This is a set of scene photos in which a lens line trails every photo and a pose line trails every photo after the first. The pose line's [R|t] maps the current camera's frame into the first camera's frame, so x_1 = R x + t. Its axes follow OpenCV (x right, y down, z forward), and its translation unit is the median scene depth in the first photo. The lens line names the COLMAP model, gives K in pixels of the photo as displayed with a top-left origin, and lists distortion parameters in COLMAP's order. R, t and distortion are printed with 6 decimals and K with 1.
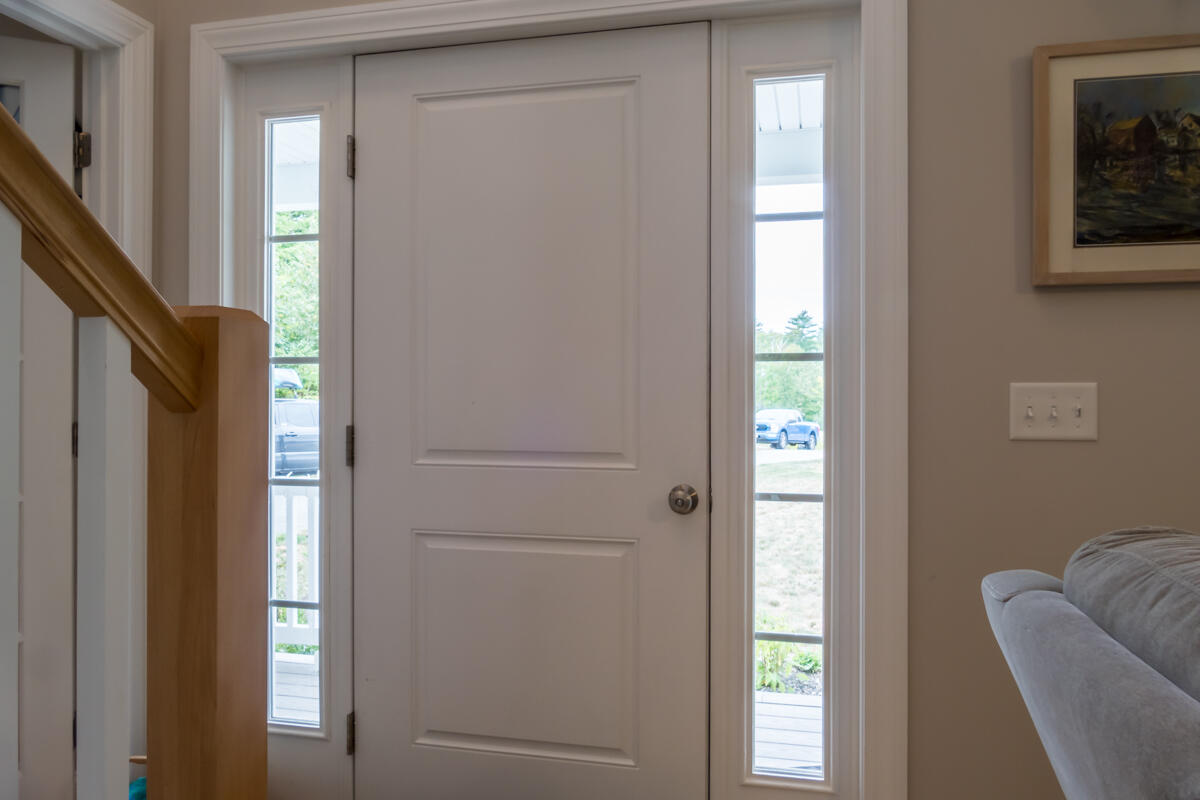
lens RADIAL K [[875.6, 0, 579.7], [0, 875.6, 396.4], [0, 0, 1]] dist [-0.015367, 0.003015]
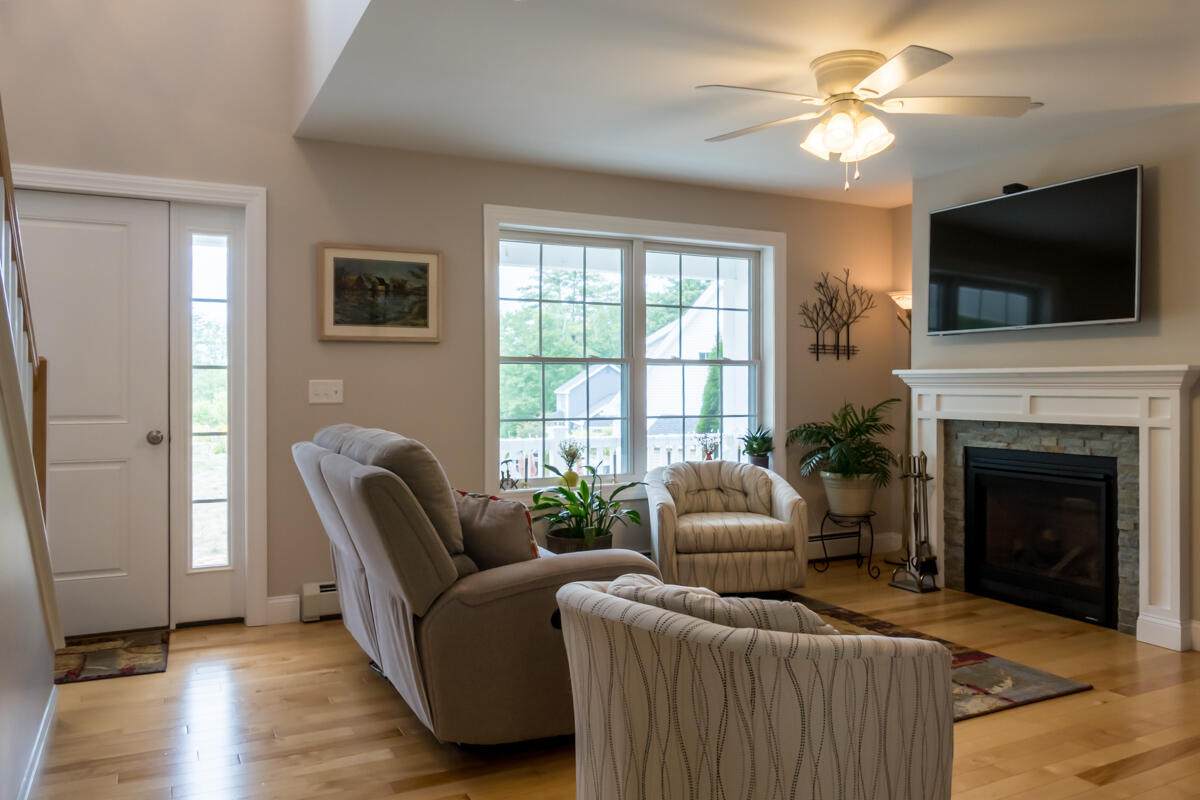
lens RADIAL K [[875.6, 0, 598.2], [0, 875.6, 384.2], [0, 0, 1]] dist [-0.015367, 0.003015]
pose [[0.742105, -0.002172, 0.670280, -0.530024], [0.002974, 0.999996, -0.000052, -0.001547], [-0.670277, 0.002032, 0.742108, -1.323240]]
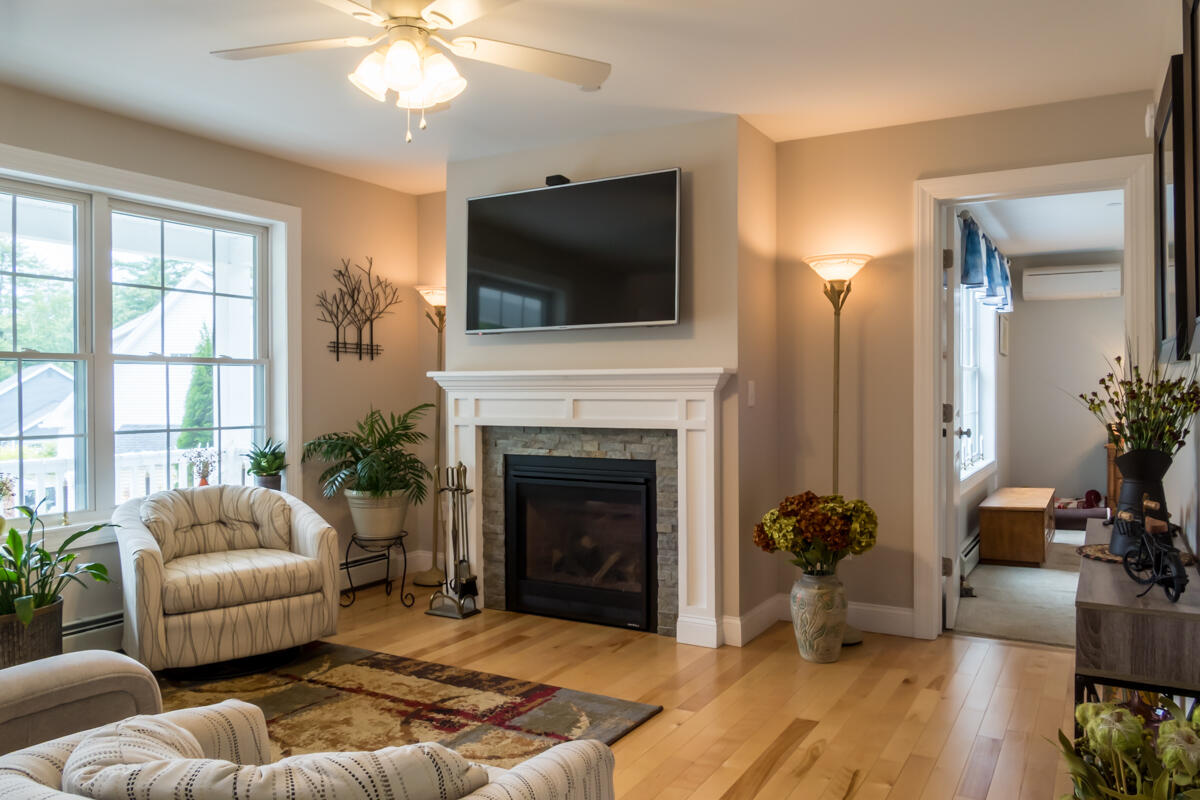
lens RADIAL K [[875.6, 0, 599.8], [0, 875.6, 391.0], [0, 0, 1]] dist [-0.015367, 0.003015]
pose [[0.258158, -0.006467, 0.966081, -0.233786], [0.006163, 0.999968, 0.005047, 0.001114], [-0.966083, 0.004651, 0.258189, -0.989368]]
